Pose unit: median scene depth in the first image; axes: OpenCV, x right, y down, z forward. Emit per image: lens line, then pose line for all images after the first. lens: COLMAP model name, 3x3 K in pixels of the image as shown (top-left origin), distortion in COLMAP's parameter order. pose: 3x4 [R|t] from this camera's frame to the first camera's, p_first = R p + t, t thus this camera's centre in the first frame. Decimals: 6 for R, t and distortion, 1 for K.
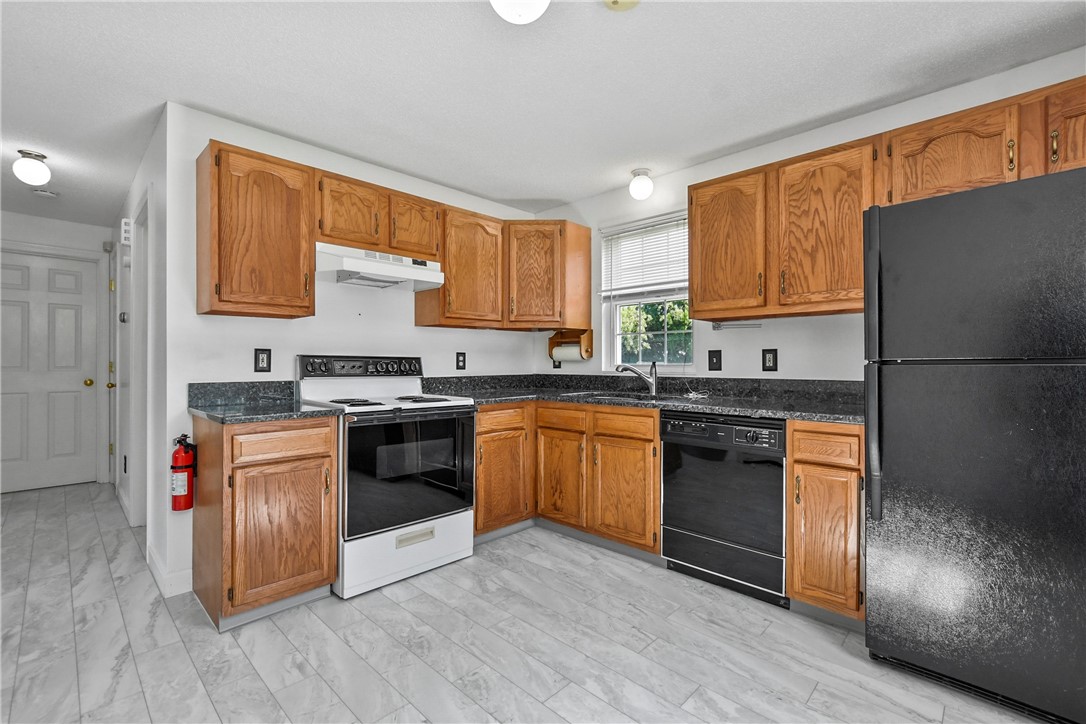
lens RADIAL K [[477.6, 0, 536.2], [0, 477.6, 361.6], [0, 0, 1]] dist [-0.014182, 0.004552]
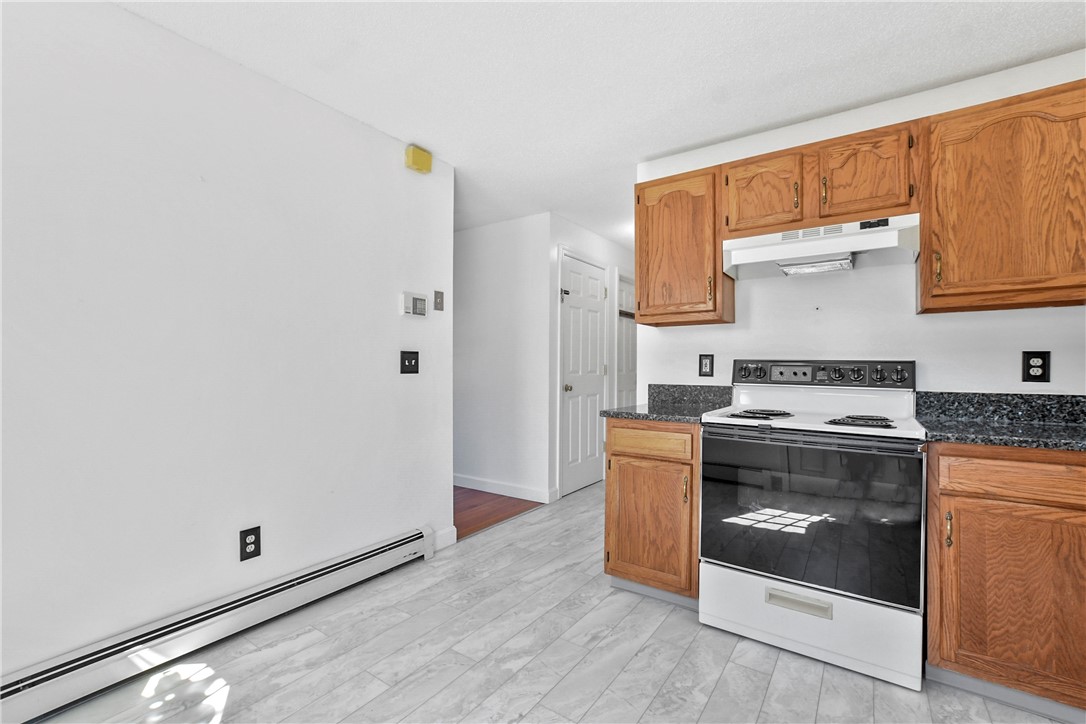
lens RADIAL K [[475.2, 0, 535.5], [0, 475.2, 363.7], [0, 0, 1]] dist [-0.015073, 0.005015]
pose [[0.159171, -0.005126, -0.987238, 0.411107], [-0.003791, 0.999976, -0.005804, 0.001166], [0.987244, 0.004667, 0.159148, 0.476195]]
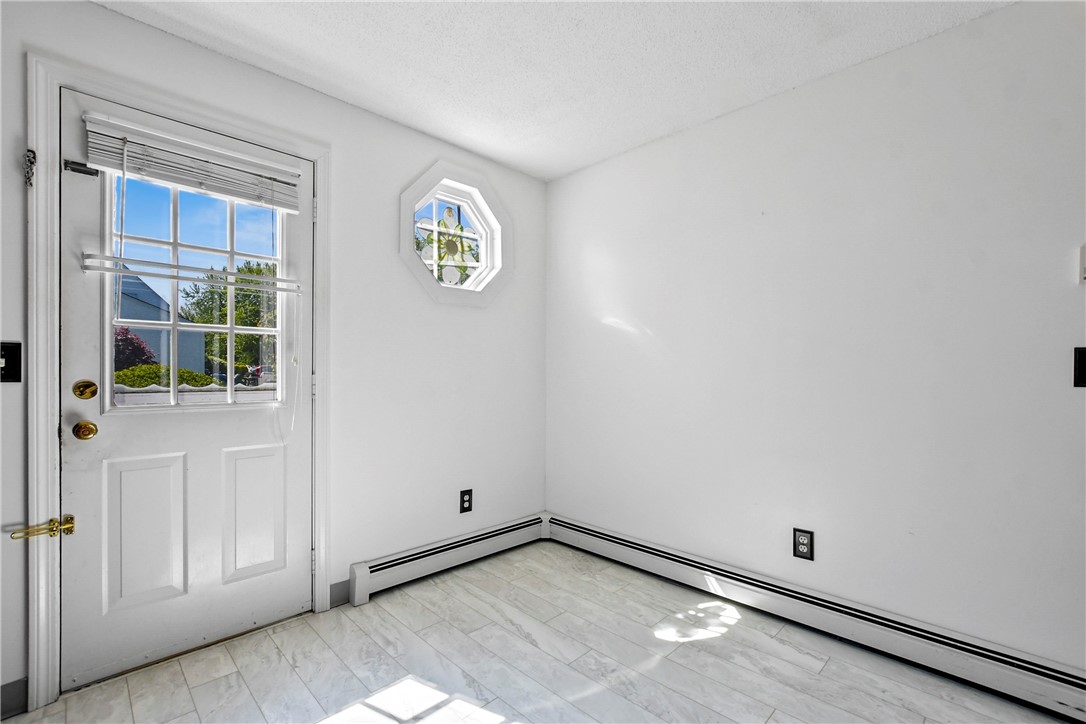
lens RADIAL K [[479.6, 0, 534.4], [0, 479.6, 374.5], [0, 0, 1]] dist [-0.013924, 0.004199]
pose [[-0.999817, -0.005237, 0.018406, -0.003741], [-0.005102, 0.999960, 0.007364, 0.002007], [-0.018444, 0.007268, -0.999803, 0.973883]]
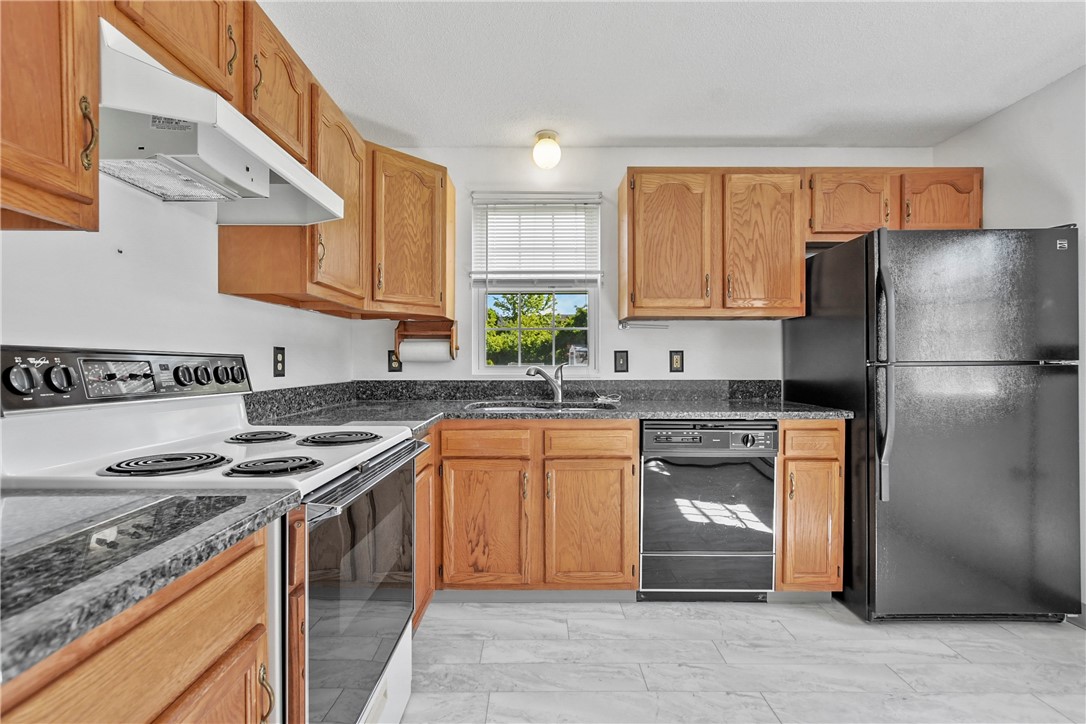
lens RADIAL K [[475.2, 0, 535.5], [0, 475.2, 363.7], [0, 0, 1]] dist [-0.015073, 0.005015]
pose [[0.715767, -0.002279, 0.698336, -0.473323], [-0.001238, 0.999989, 0.004533, -0.002717], [-0.698338, -0.004109, 0.715756, 0.531072]]
